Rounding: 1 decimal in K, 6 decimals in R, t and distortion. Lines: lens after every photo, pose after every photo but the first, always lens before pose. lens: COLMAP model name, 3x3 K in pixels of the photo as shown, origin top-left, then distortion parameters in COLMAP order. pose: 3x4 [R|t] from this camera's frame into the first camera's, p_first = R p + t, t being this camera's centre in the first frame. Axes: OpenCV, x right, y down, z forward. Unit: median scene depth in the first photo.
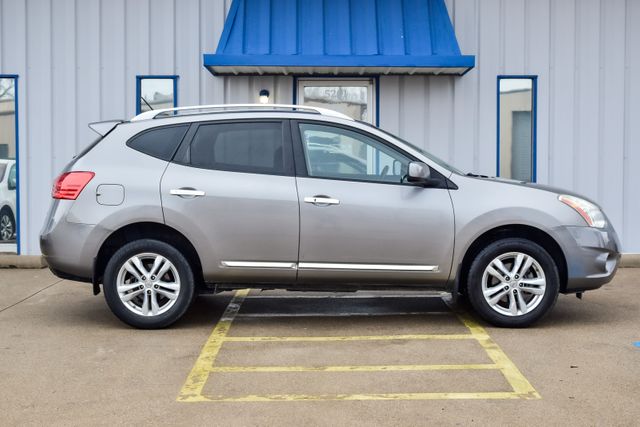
lens RADIAL K [[970.7, 0, 320.0], [0, 970.7, 213.8], [0, 0, 1]] dist [-0.014662, 0.004920]
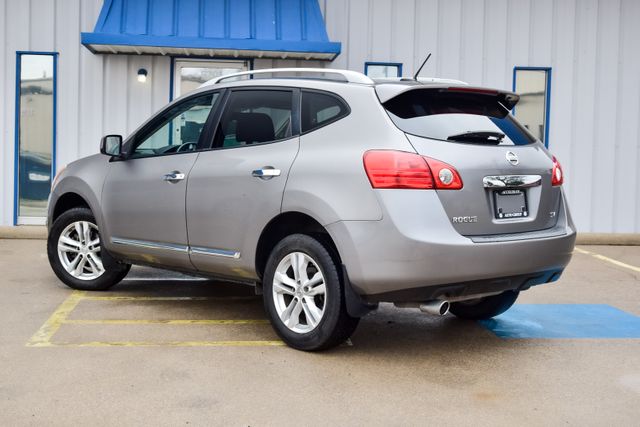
lens RADIAL K [[981.7, 0, 321.8], [0, 981.7, 215.4], [0, 0, 1]] dist [-0.010512, 0.020071]
pose [[0.995368, 0.016476, 0.094718, 0.037689], [-0.018016, 0.999719, 0.015426, 0.009551], [-0.094437, -0.017061, 0.995385, -0.067207]]
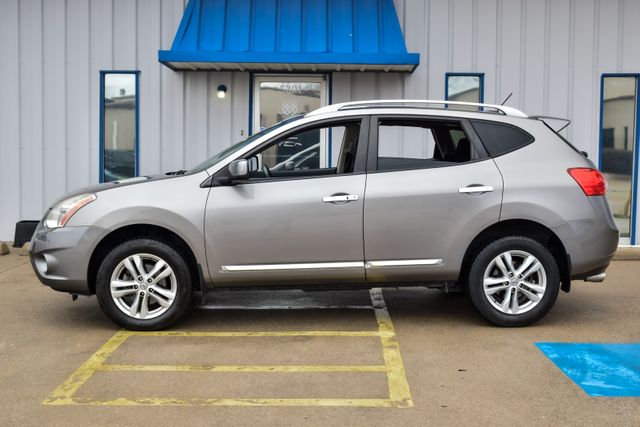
lens RADIAL K [[881.4, 0, 321.6], [0, 881.4, 211.8], [0, 0, 1]] dist [-0.011755, -0.004442]
pose [[0.999784, 0.009777, -0.018357, 0.070171], [-0.009451, 0.999798, 0.017758, -0.009539], [0.018527, -0.017580, 0.999674, 0.053991]]
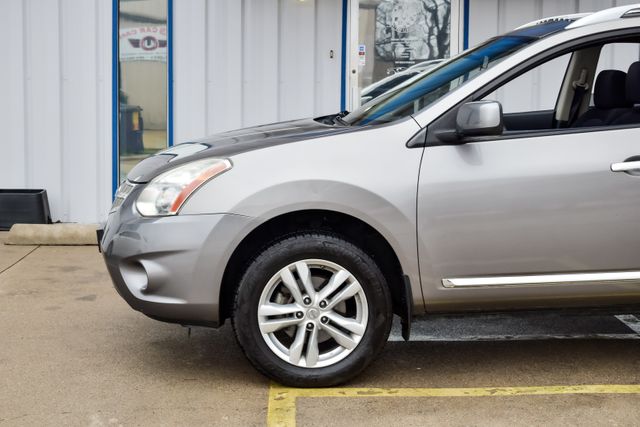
lens RADIAL K [[1151.2, 0, 319.6], [0, 1151.2, 211.1], [0, 0, 1]] dist [-0.001743, 0.074767]
pose [[0.999734, 0.006138, 0.022240, -0.061399], [-0.007489, 0.998099, 0.061167, -0.016720], [-0.021822, -0.061317, 0.997880, 0.178859]]
